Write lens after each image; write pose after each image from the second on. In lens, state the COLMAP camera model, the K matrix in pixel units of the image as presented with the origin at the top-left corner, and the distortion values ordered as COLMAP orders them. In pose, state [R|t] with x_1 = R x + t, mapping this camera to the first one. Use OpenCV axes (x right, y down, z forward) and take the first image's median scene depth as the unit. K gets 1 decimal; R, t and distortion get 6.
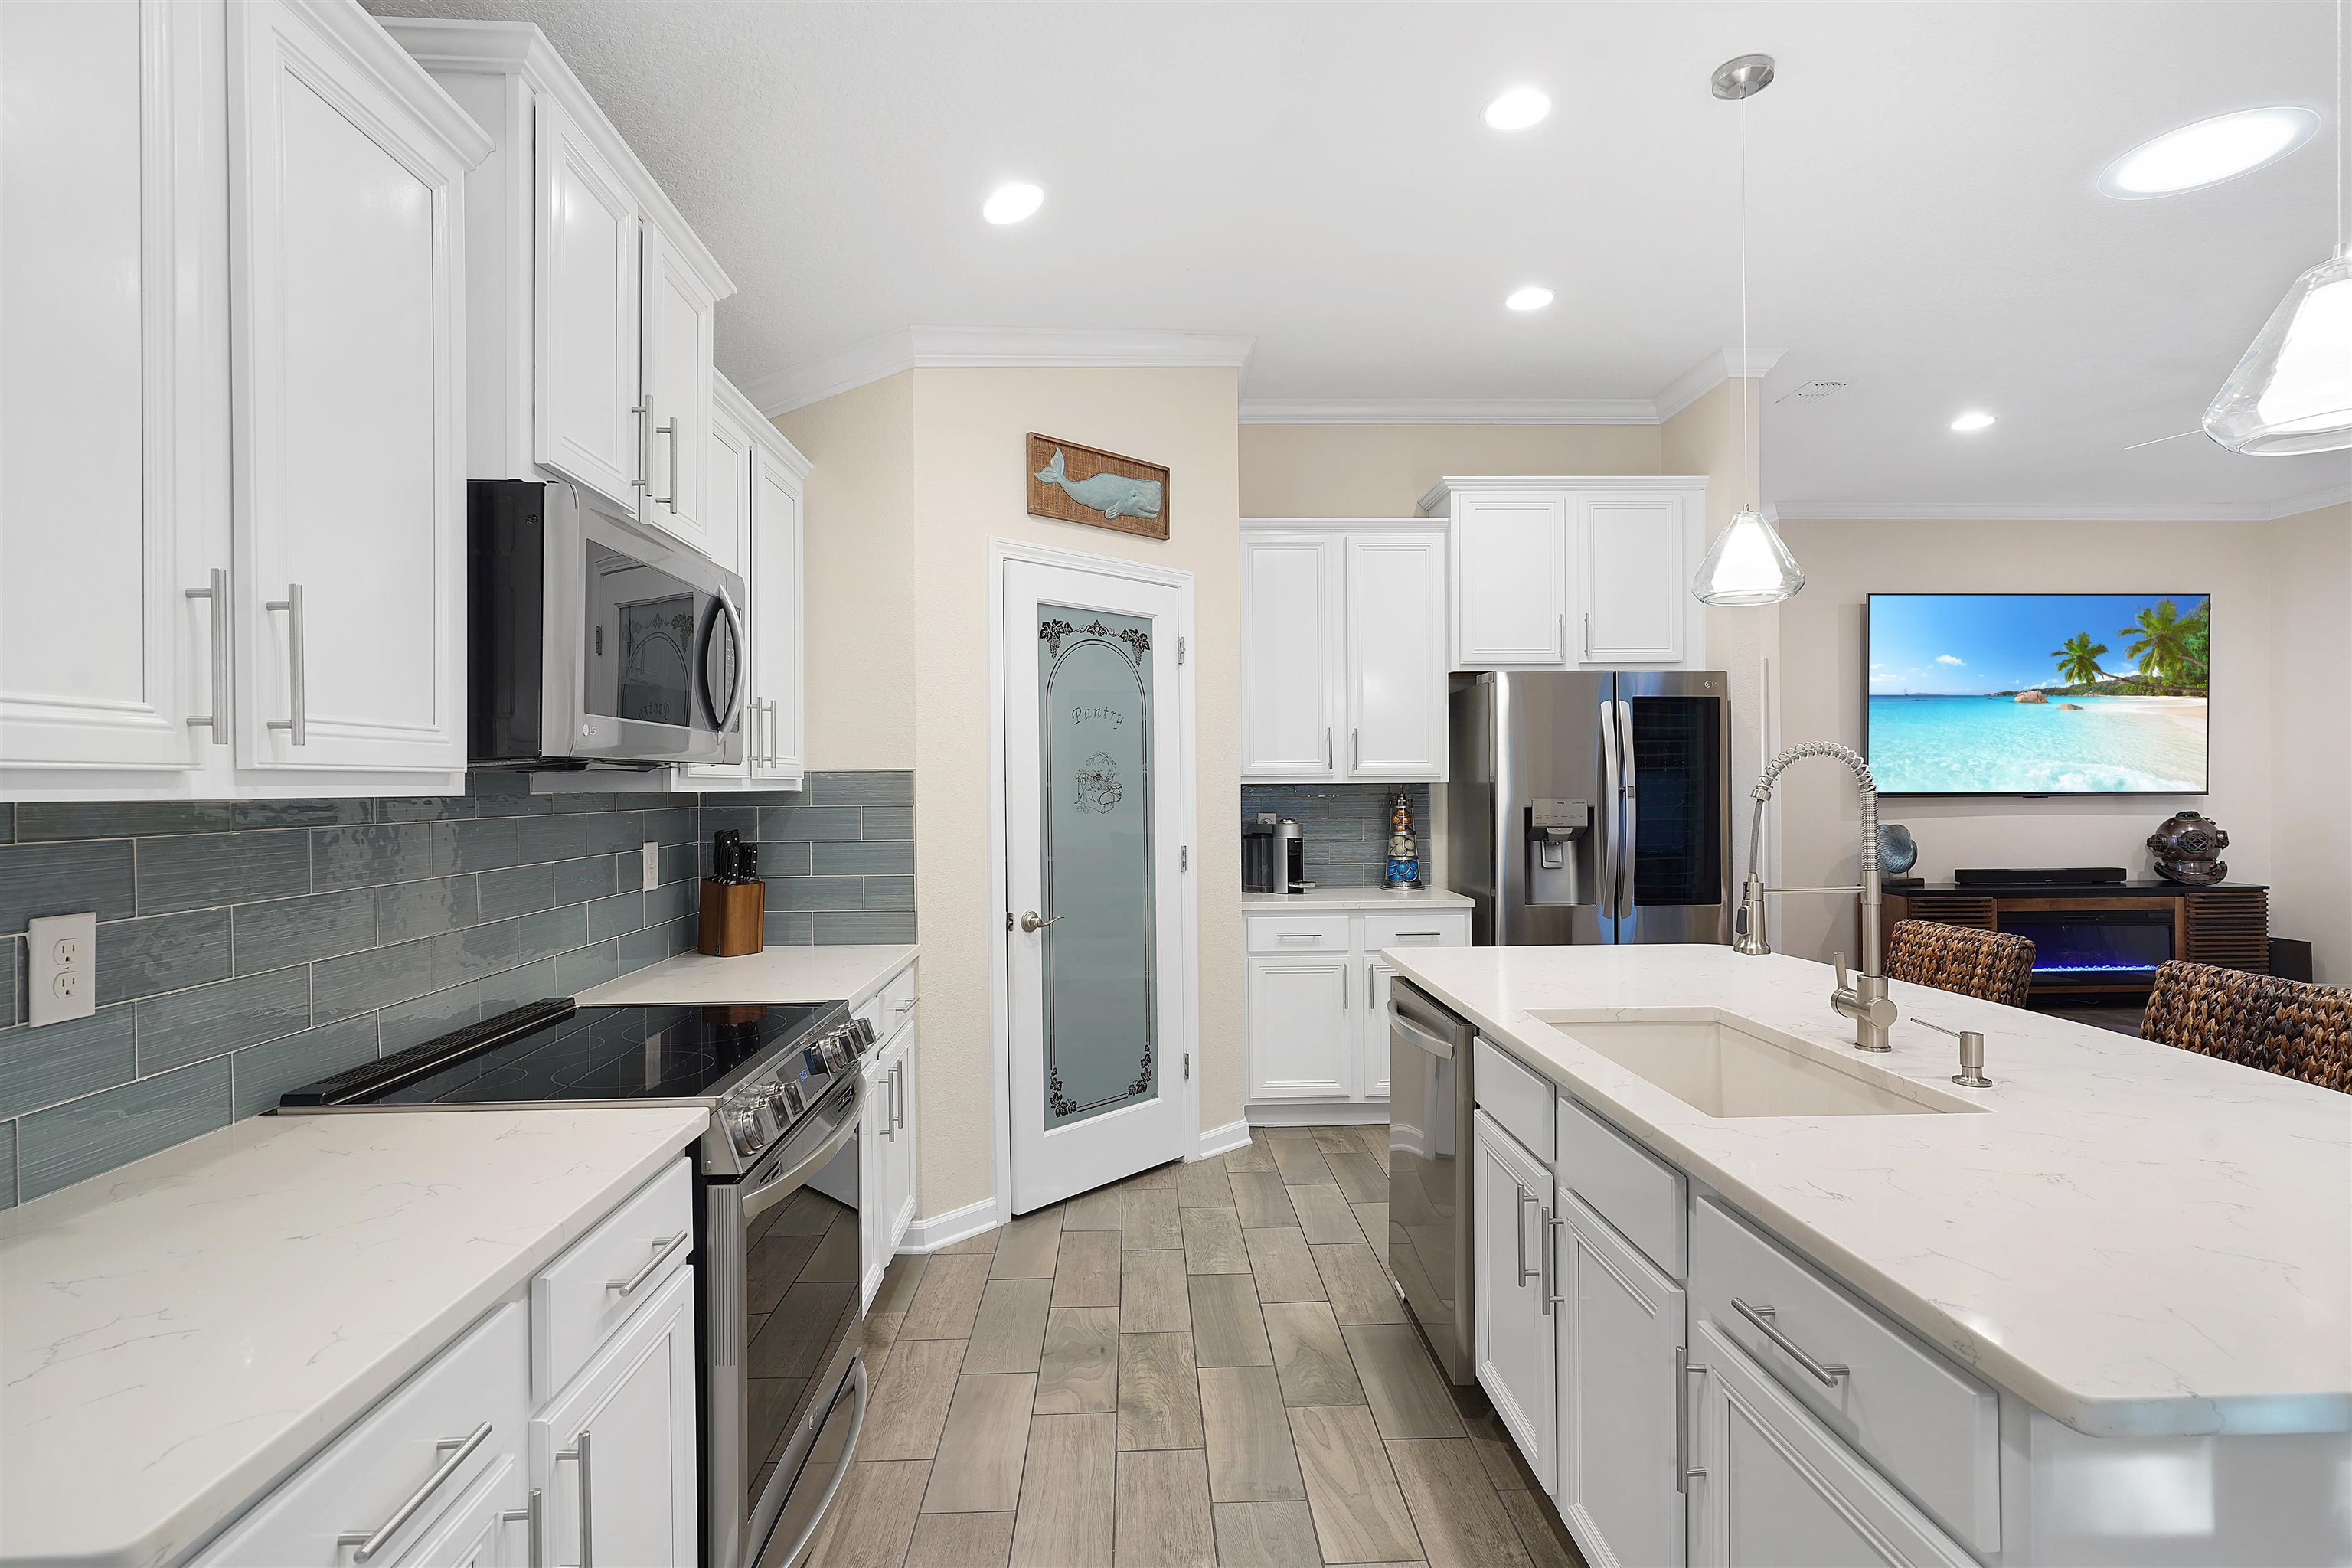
lens RADIAL K [[1145.4, 0, 1171.9], [0, 1145.4, 781.5], [0, 0, 1]] dist [-0.006997, 0.006174]
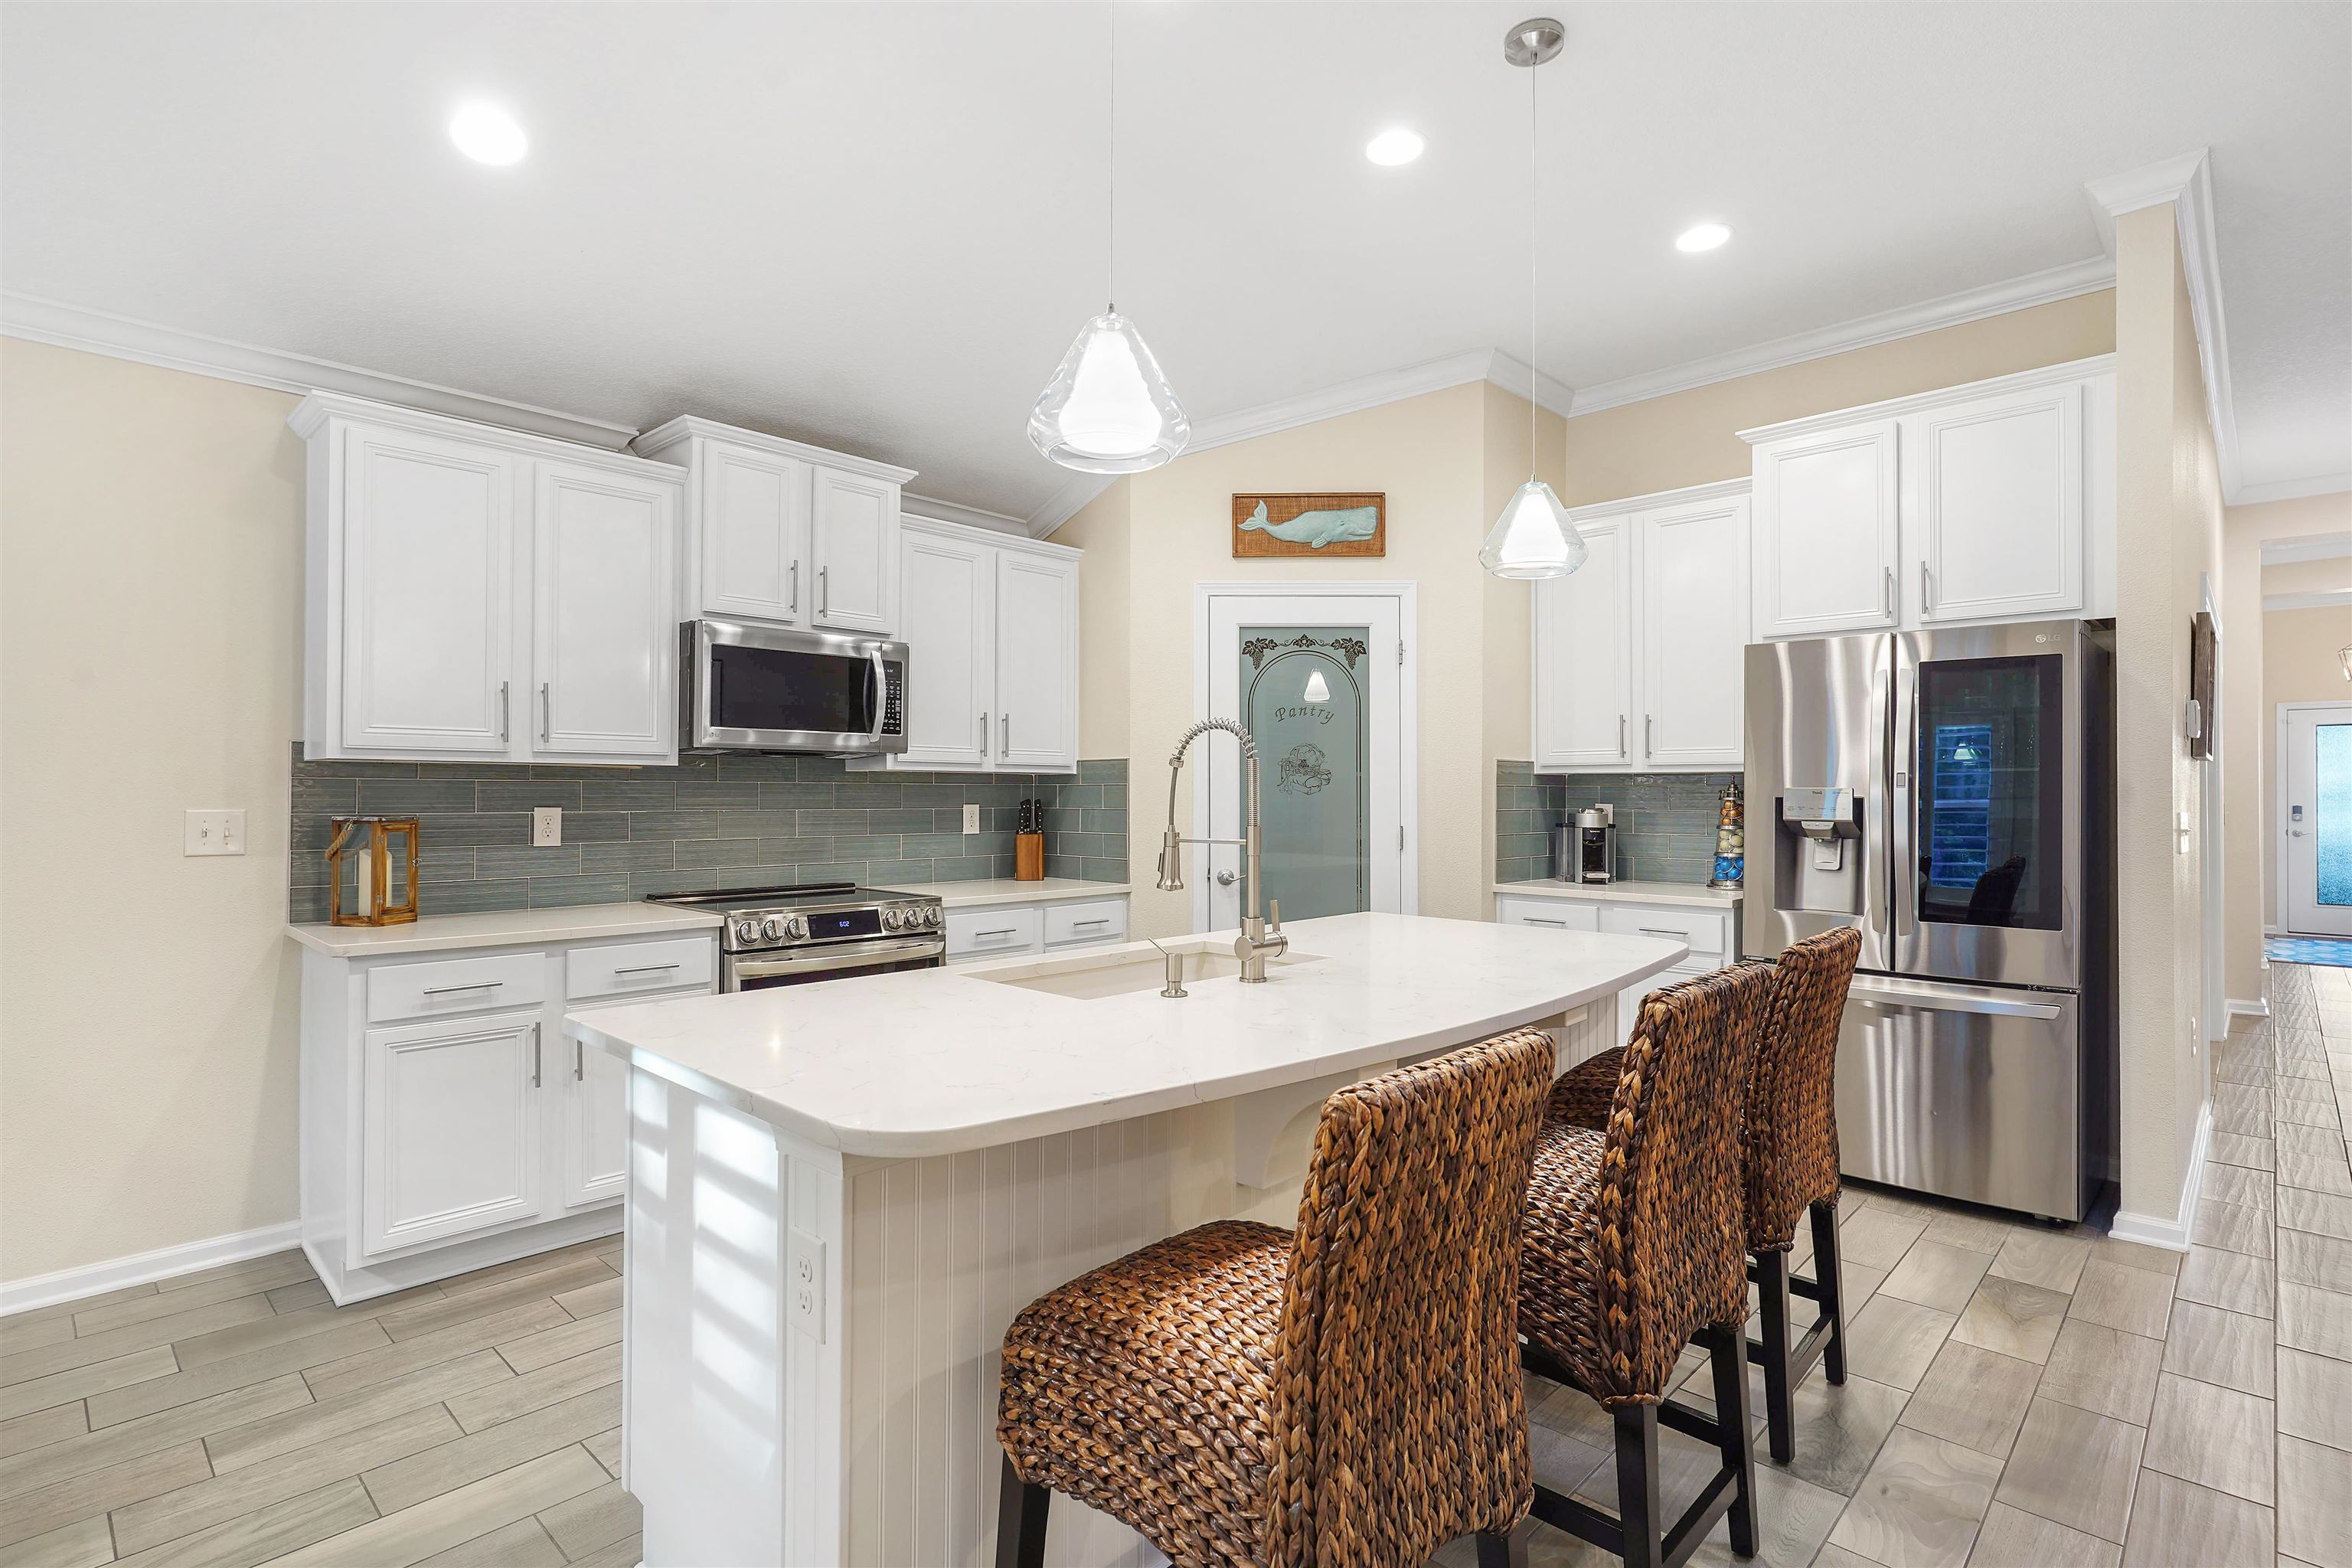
lens RADIAL K [[1145.4, 0, 1181.9], [0, 1145.4, 782.9], [0, 0, 1]] dist [-0.006997, 0.006174]
pose [[0.691828, 0.004384, -0.722049, 0.634932], [-0.007198, 0.999974, -0.000825, 0.015543], [0.722027, 0.005768, 0.691841, 0.065120]]
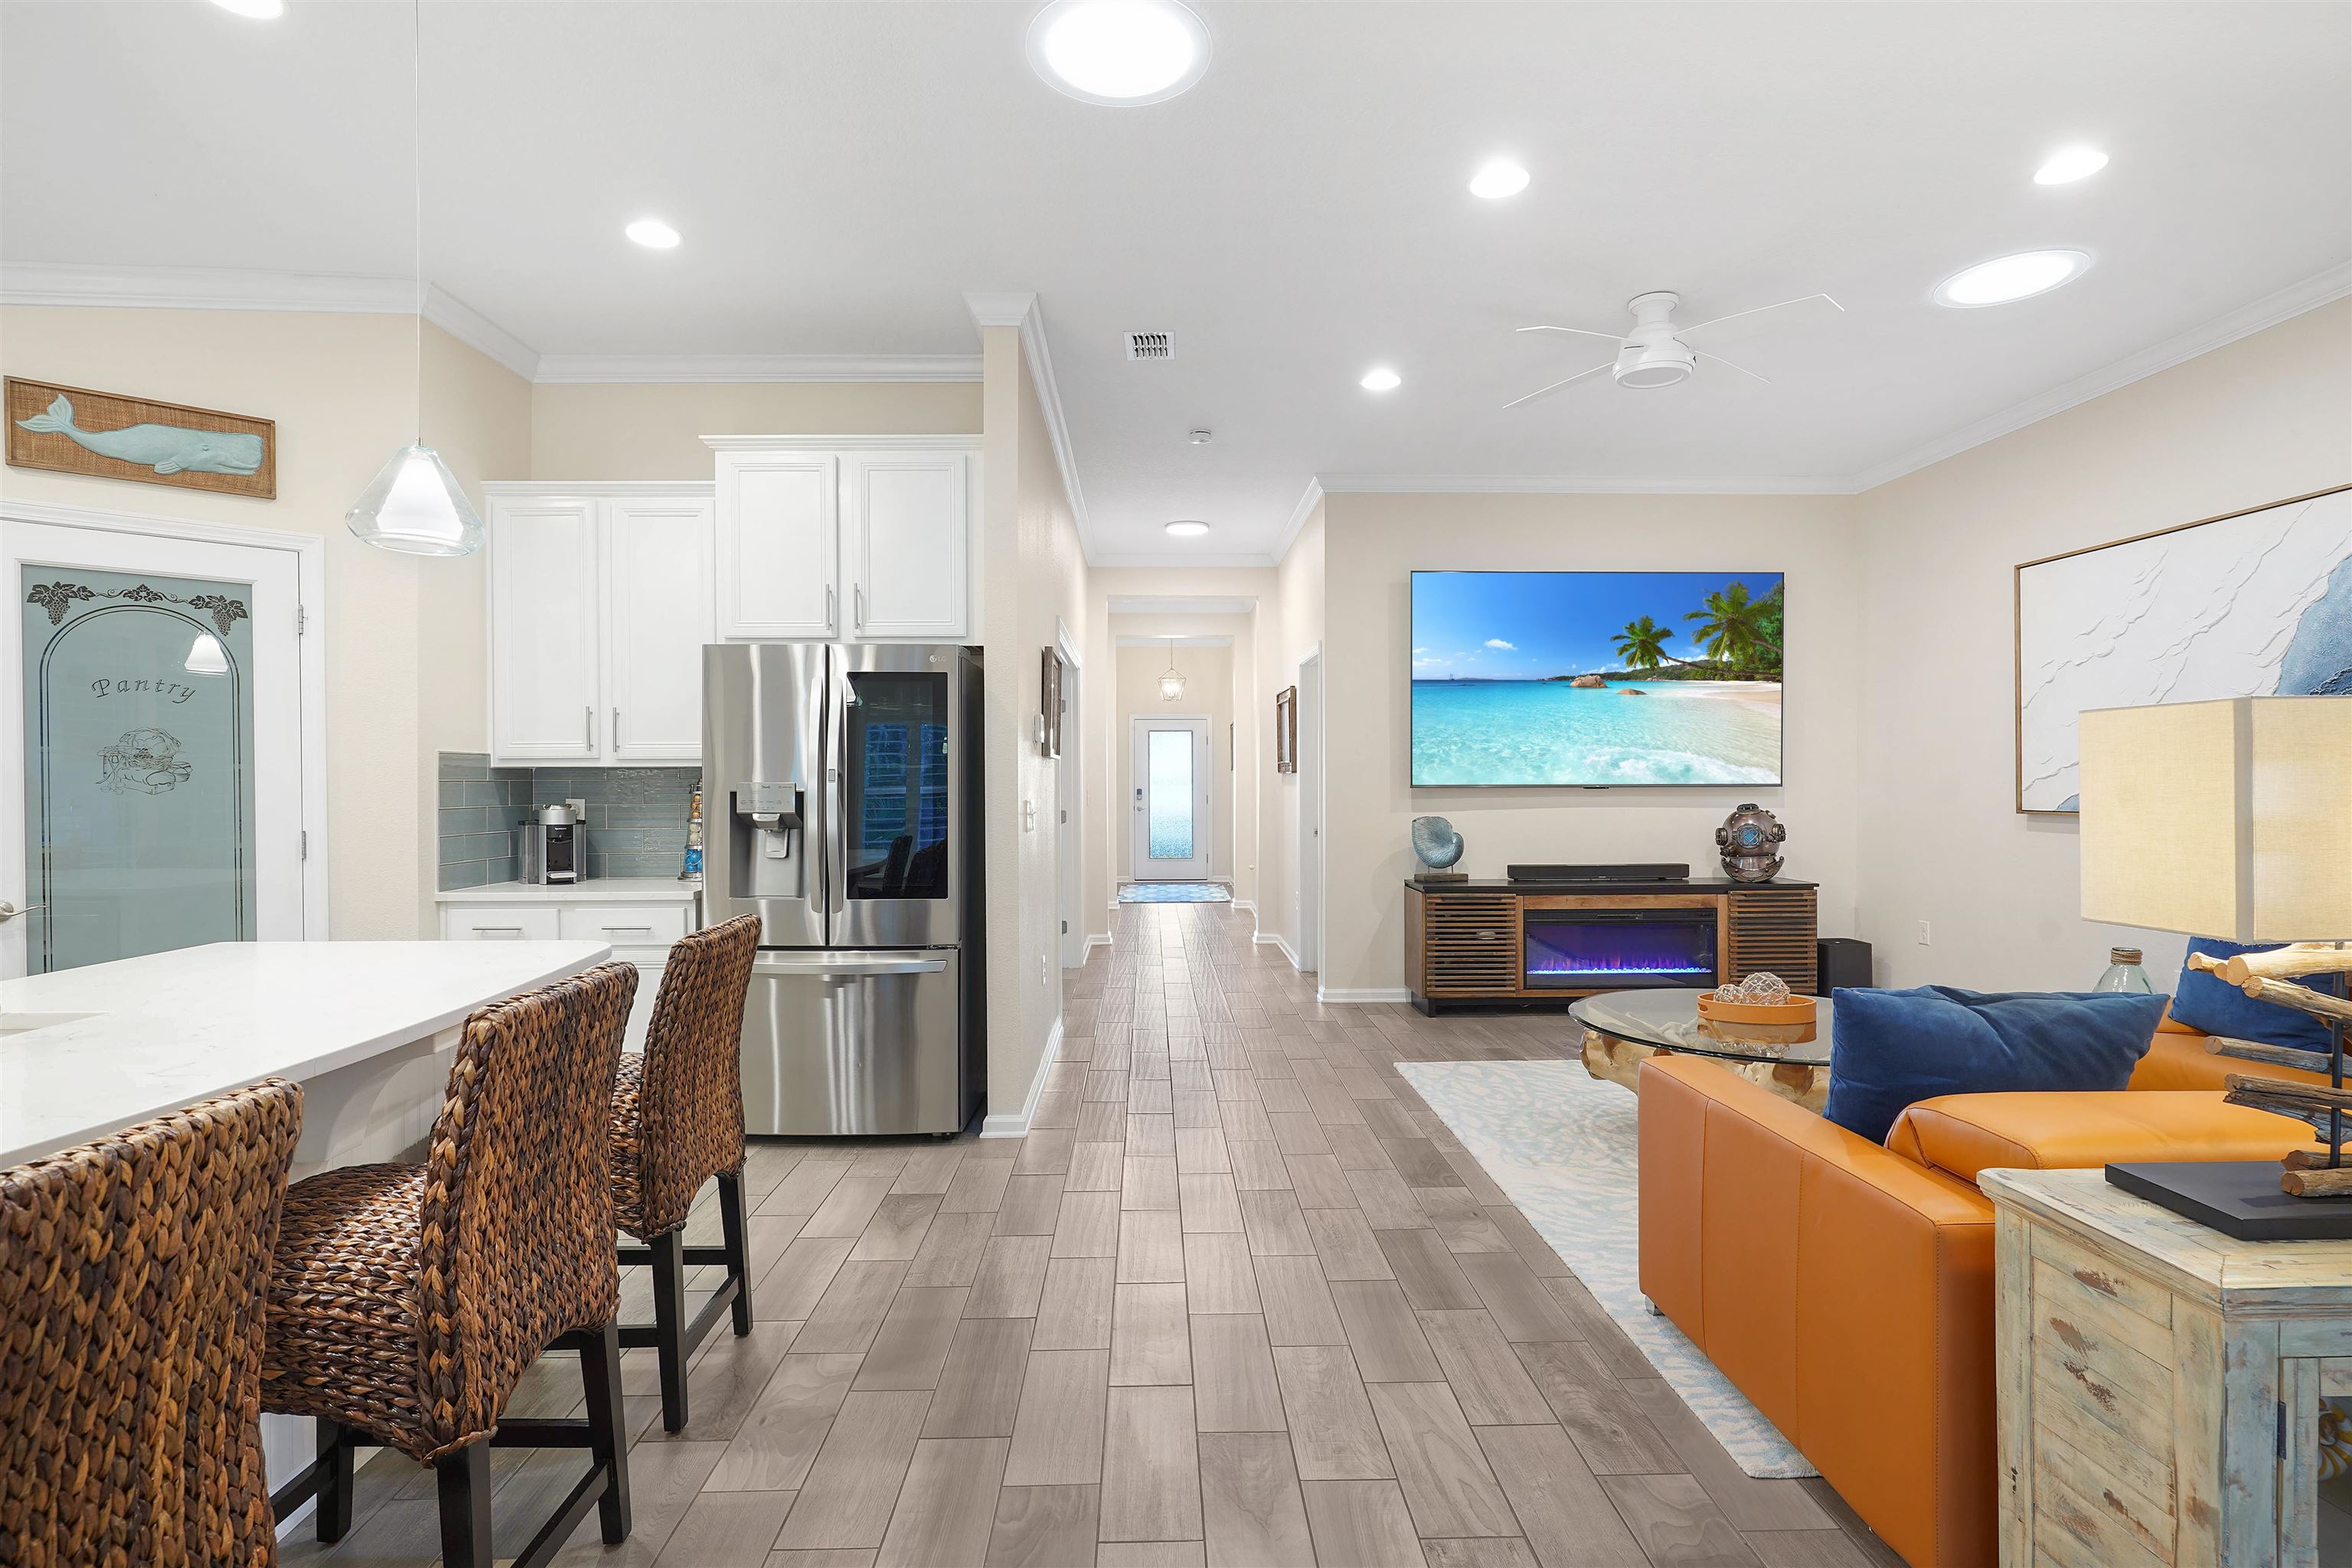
lens RADIAL K [[1145.4, 0, 1174.8], [0, 1145.4, 788.0], [0, 0, 1]] dist [-0.006997, 0.006174]
pose [[0.999814, 0.004379, -0.018796, 0.692340], [-0.004210, 0.999950, 0.009024, 0.009661], [0.018834, -0.008944, 0.999783, 0.084271]]
